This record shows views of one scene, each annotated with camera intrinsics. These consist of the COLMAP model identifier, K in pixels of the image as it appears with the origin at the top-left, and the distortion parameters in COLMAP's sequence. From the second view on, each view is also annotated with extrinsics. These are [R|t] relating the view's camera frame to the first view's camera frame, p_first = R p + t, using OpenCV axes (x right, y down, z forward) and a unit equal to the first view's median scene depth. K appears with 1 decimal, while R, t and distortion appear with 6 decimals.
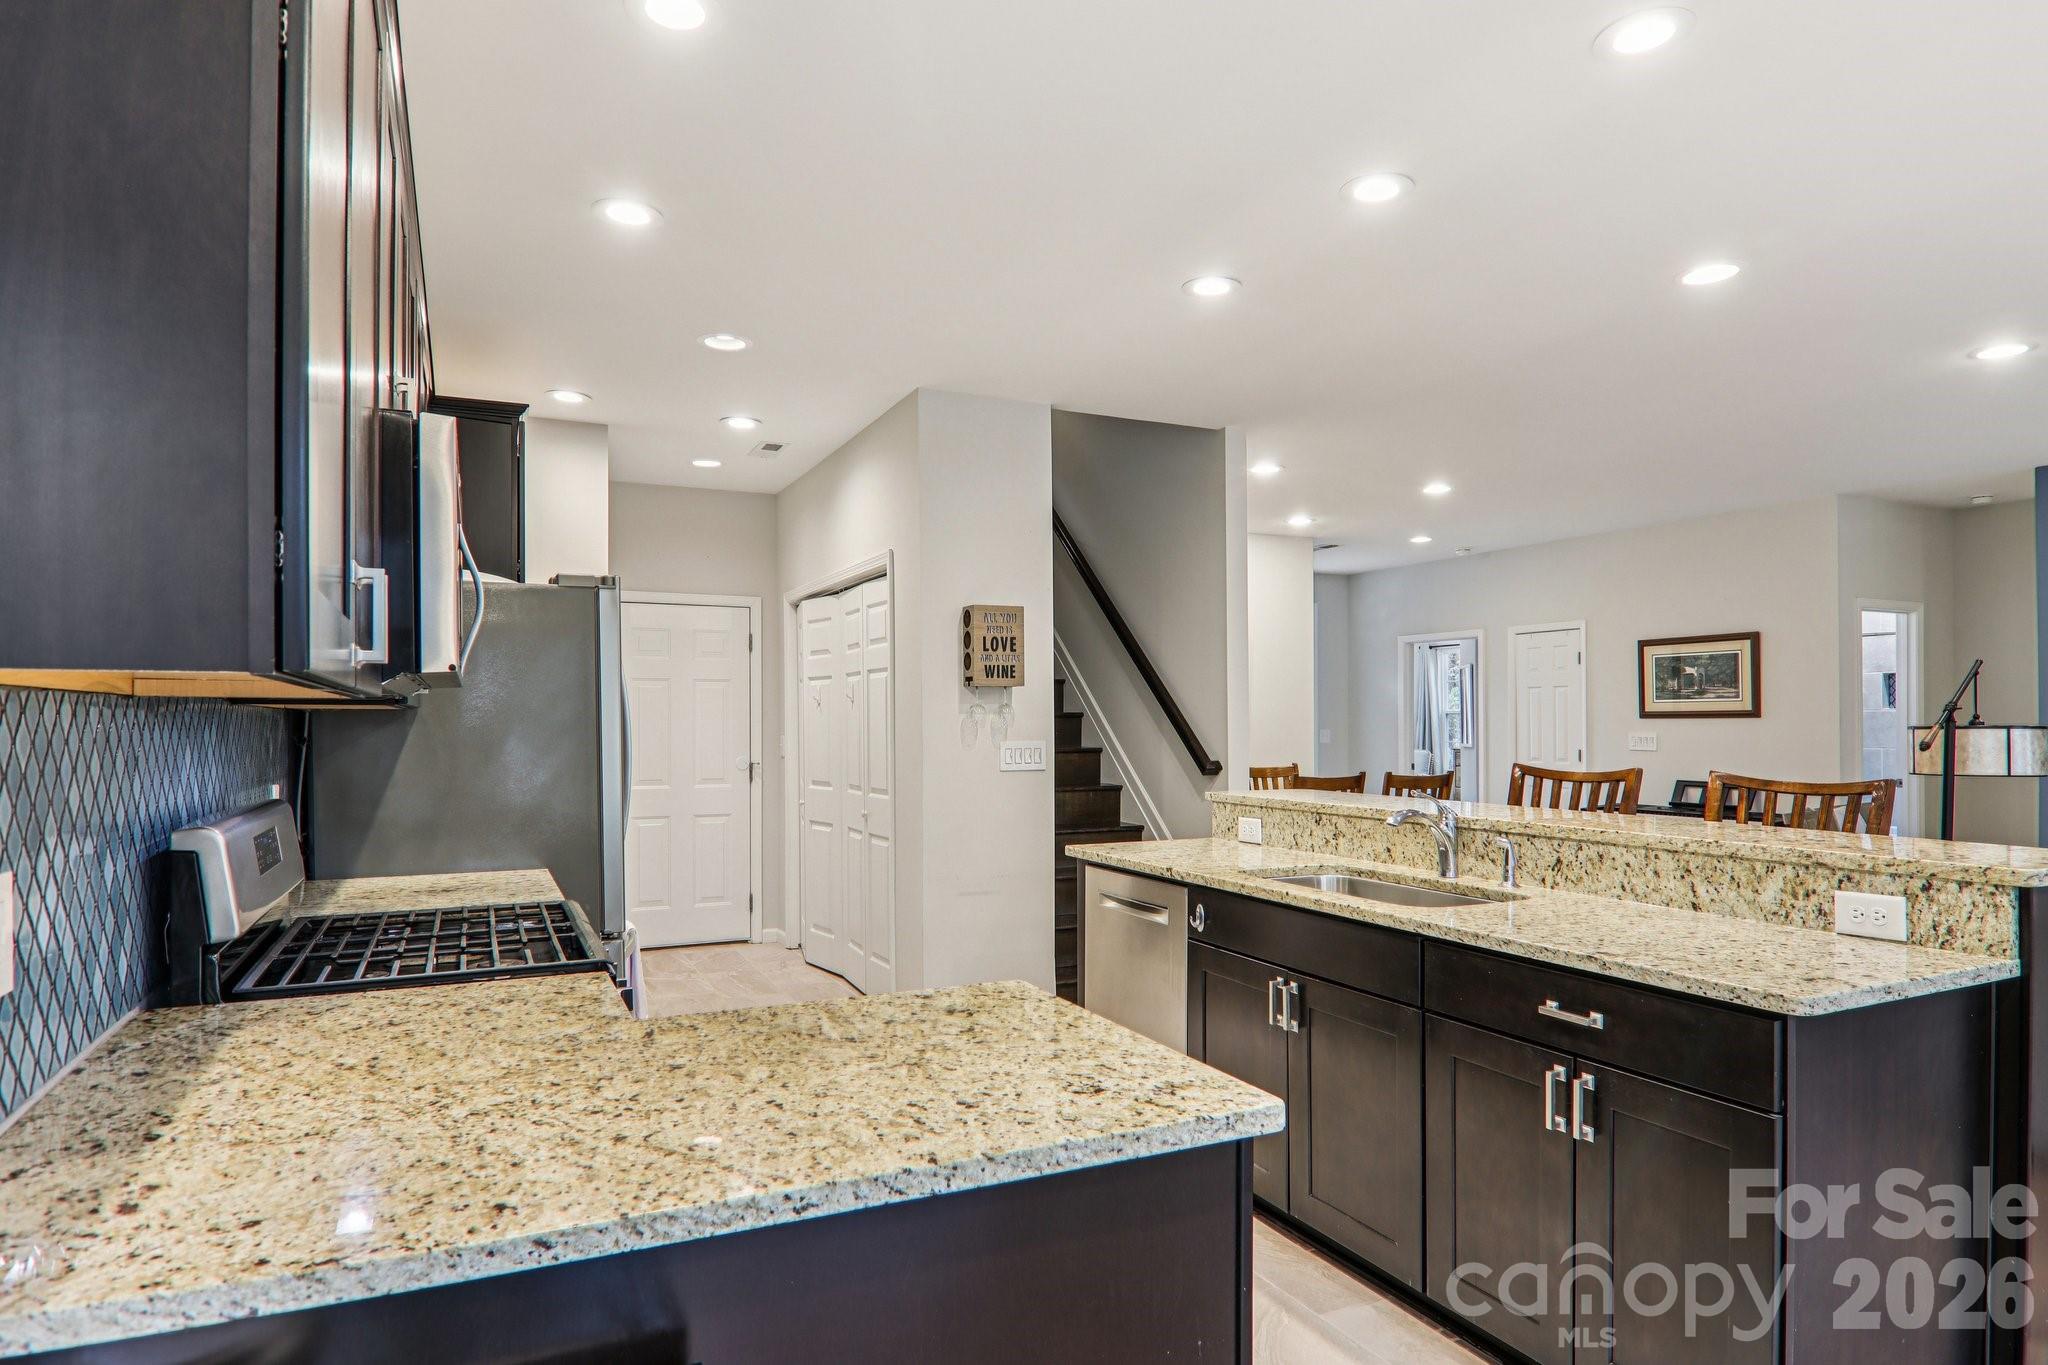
lens RADIAL K [[1167.2, 0, 1017.1], [0, 1167.2, 720.2], [0, 0, 1]] dist [0.001815, -0.018182]
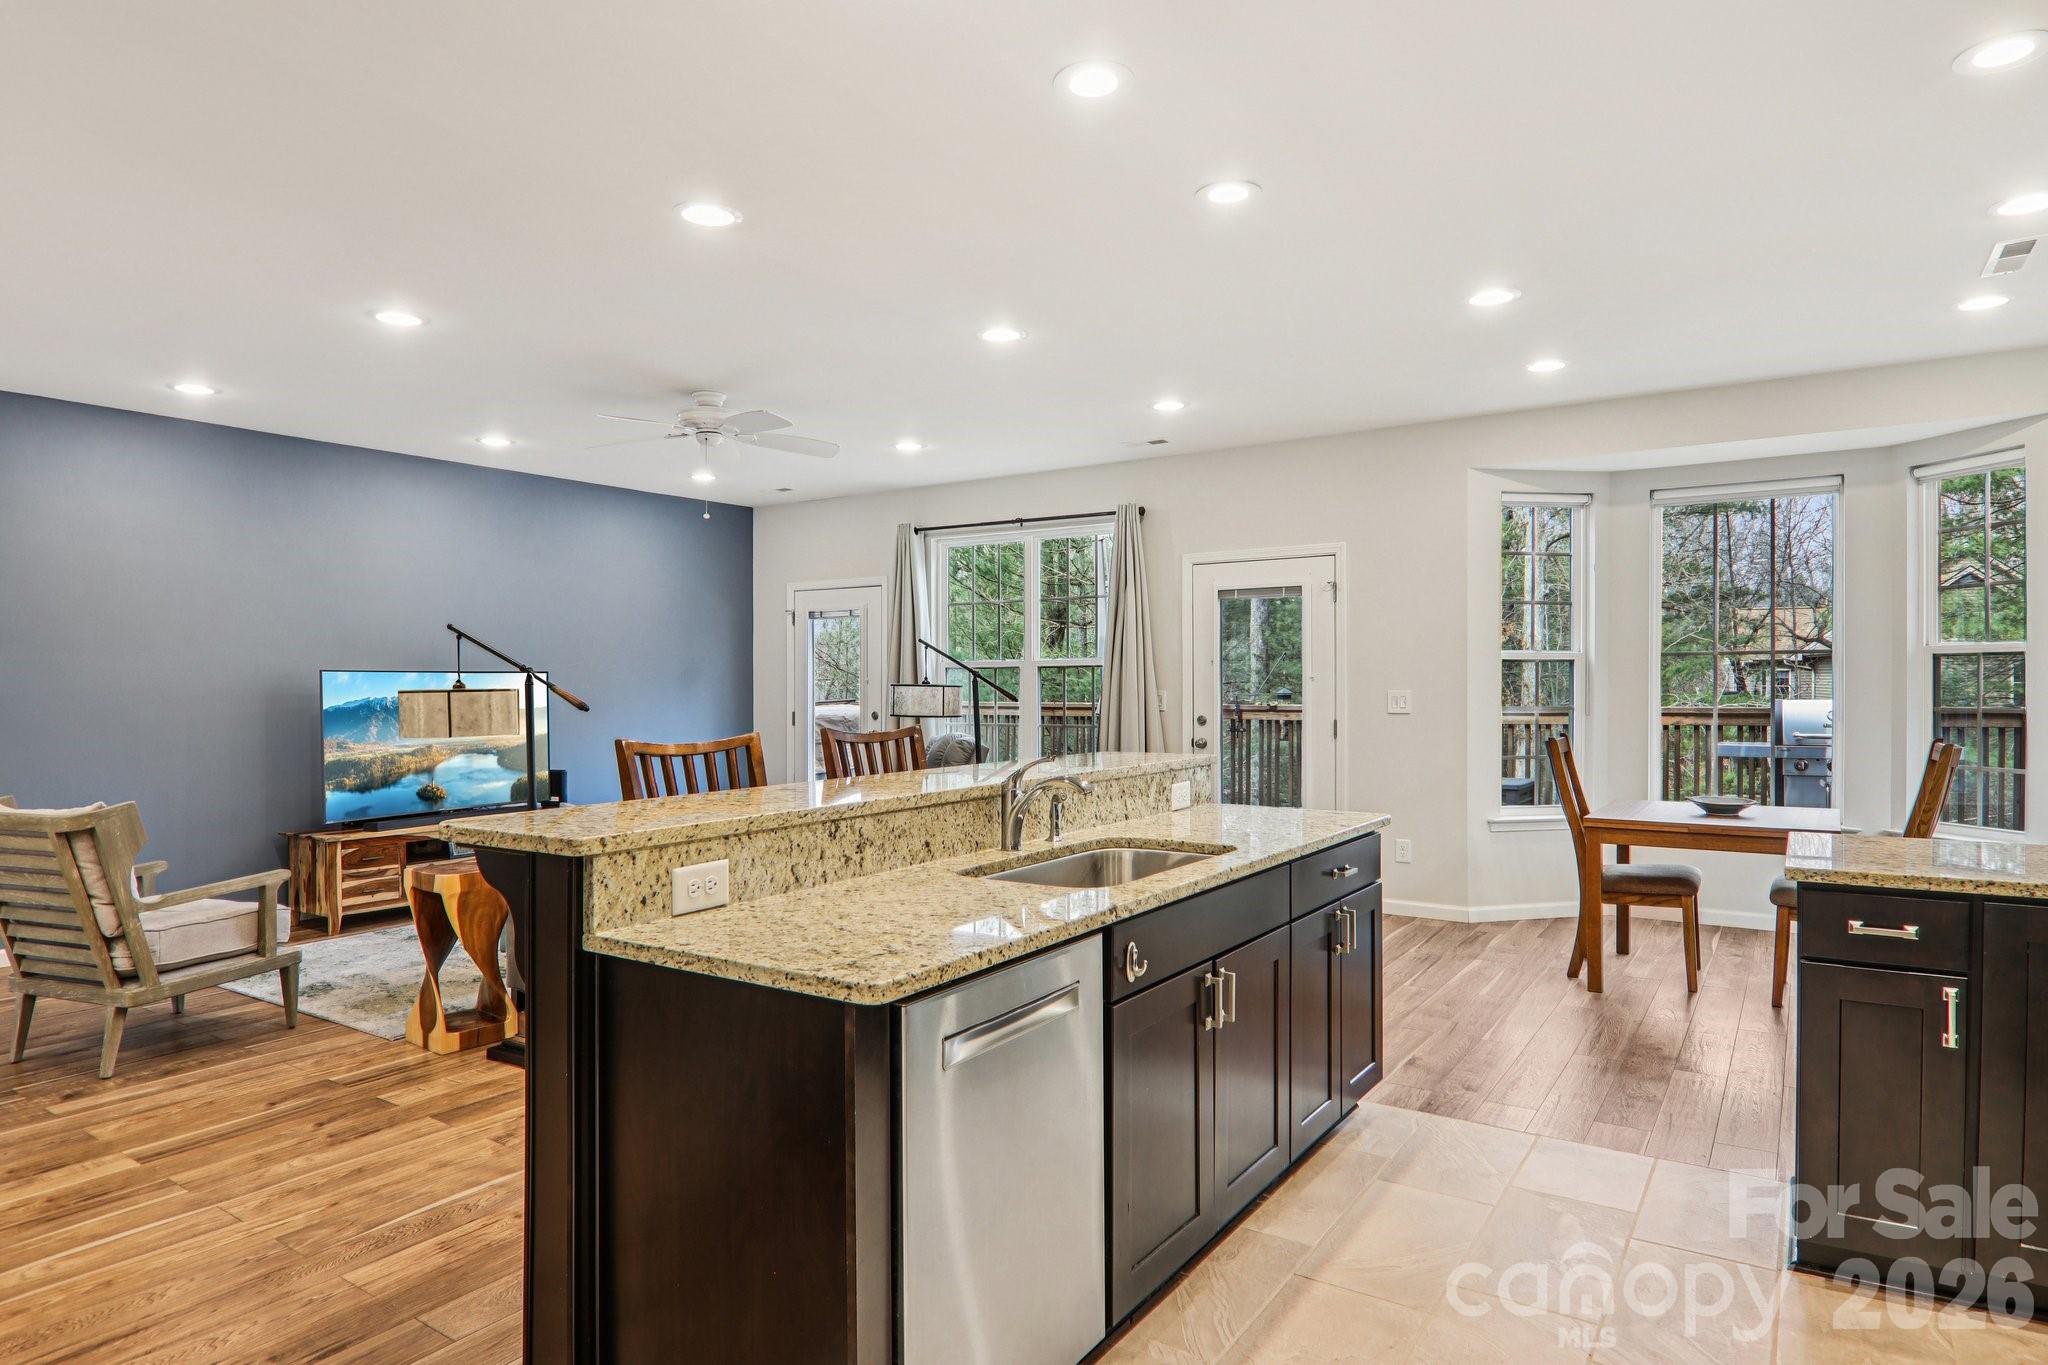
lens RADIAL K [[1161.4, 0, 1020.2], [0, 1161.4, 692.6], [0, 0, 1]] dist [0.005983, -0.019846]
pose [[-0.507488, -0.002861, 0.861654, -0.418220], [0.006315, 0.999955, 0.007040, 0.004577], [-0.861636, 0.009014, -0.507447, 1.457010]]
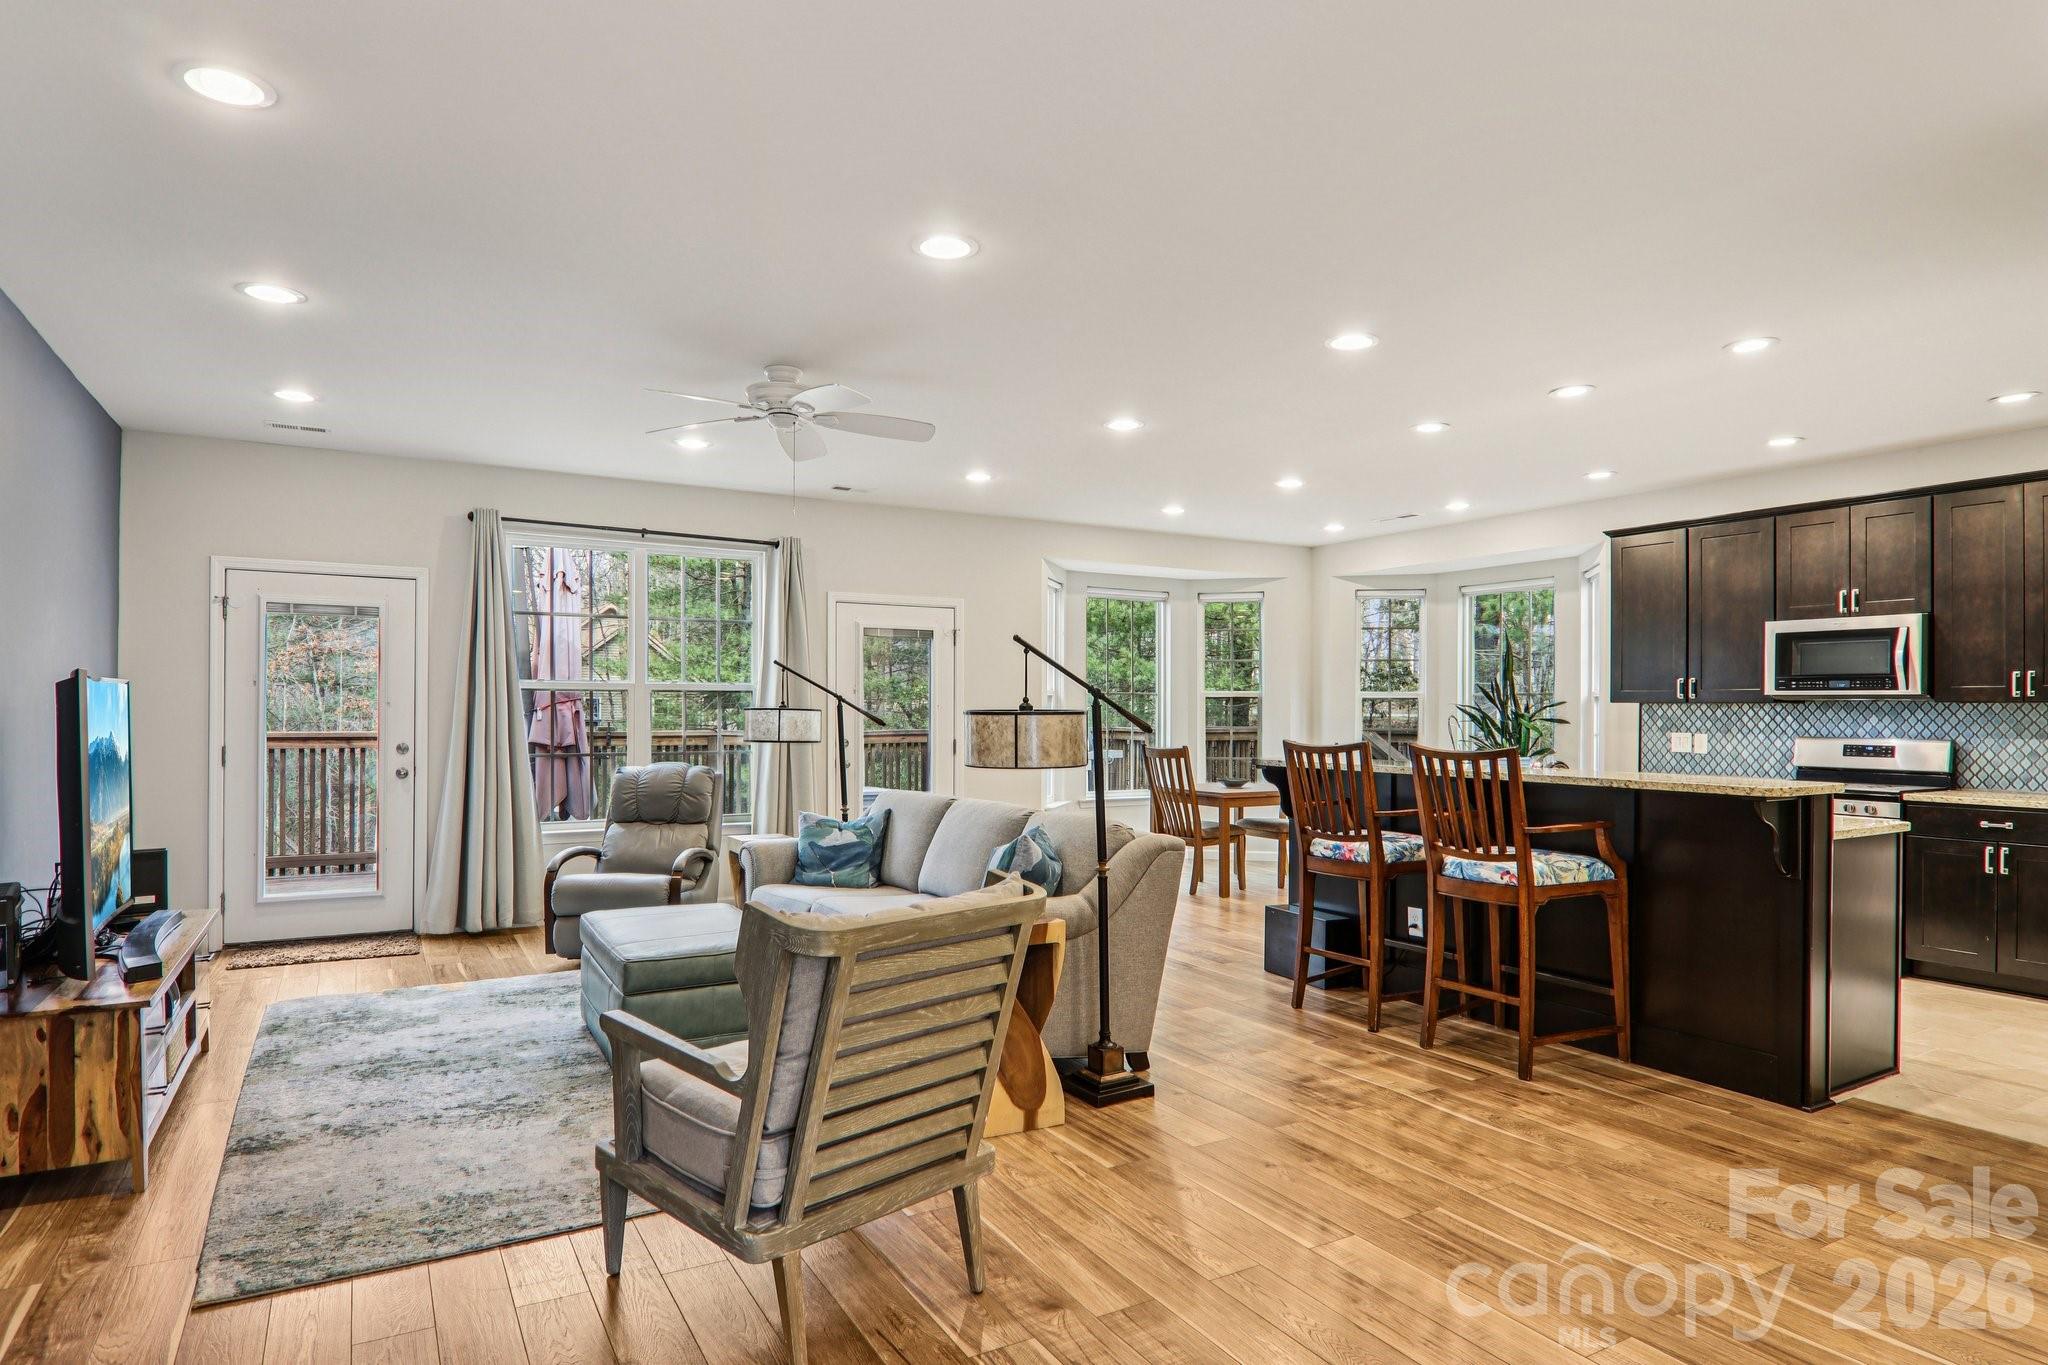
lens RADIAL K [[1140.7, 0, 1010.9], [0, 1140.7, 705.0], [0, 0, 1]] dist [0.003446, -0.019413]
pose [[-0.997135, -0.002700, -0.075589, 1.208724], [-0.002299, 0.999983, -0.005393, 0.007012], [0.075602, -0.005203, -0.997124, 2.509518]]
